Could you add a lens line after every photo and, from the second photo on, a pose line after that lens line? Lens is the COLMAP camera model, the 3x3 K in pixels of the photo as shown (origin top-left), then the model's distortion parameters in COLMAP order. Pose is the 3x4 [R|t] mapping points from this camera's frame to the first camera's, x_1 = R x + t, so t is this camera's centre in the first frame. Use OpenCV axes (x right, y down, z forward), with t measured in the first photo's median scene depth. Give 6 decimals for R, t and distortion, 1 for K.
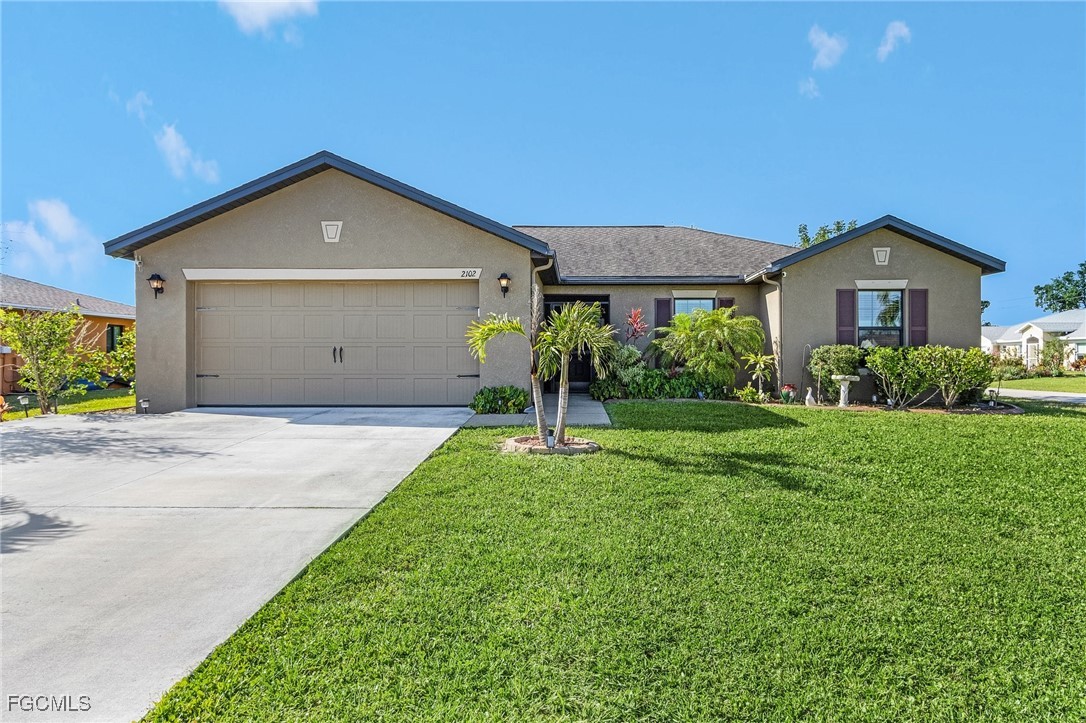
lens RADIAL K [[654.6, 0, 543.0], [0, 654.6, 361.5], [0, 0, 1]] dist [0.022923, -0.000918]
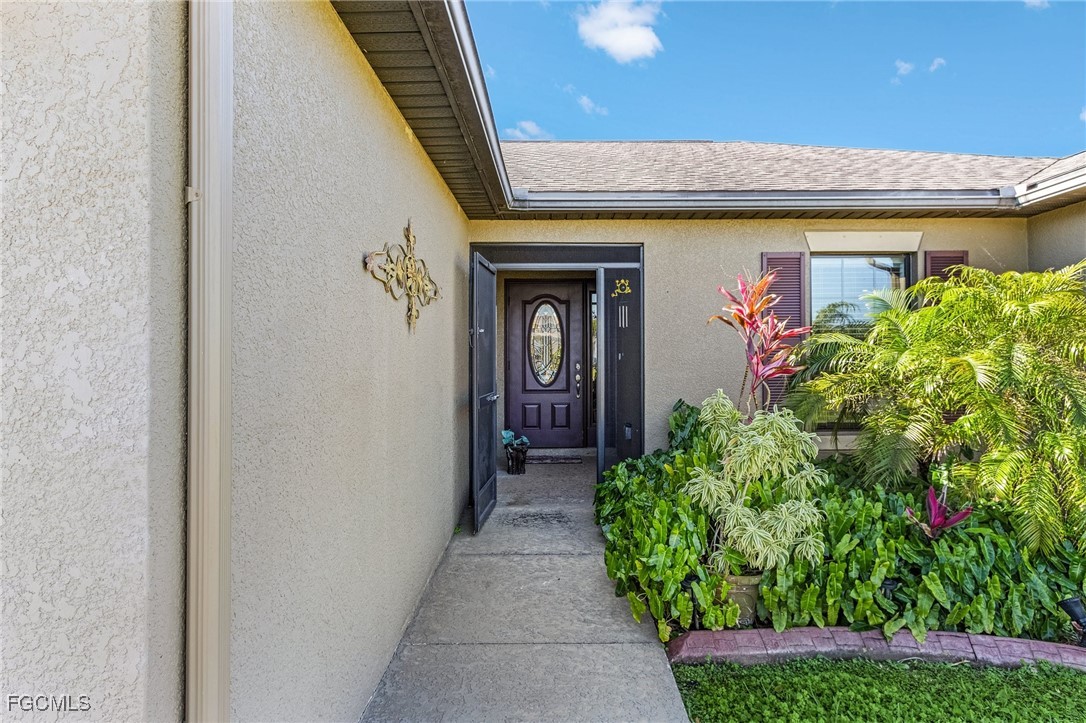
lens RADIAL K [[657.7, 0, 543.0], [0, 657.7, 361.5], [0, 0, 1]] dist [-0.021831, -0.000221]
pose [[0.999496, -0.003385, 0.031552, 0.042512], [0.003253, 0.999986, 0.004232, -0.047776], [-0.031566, -0.004128, 0.999493, 0.841966]]
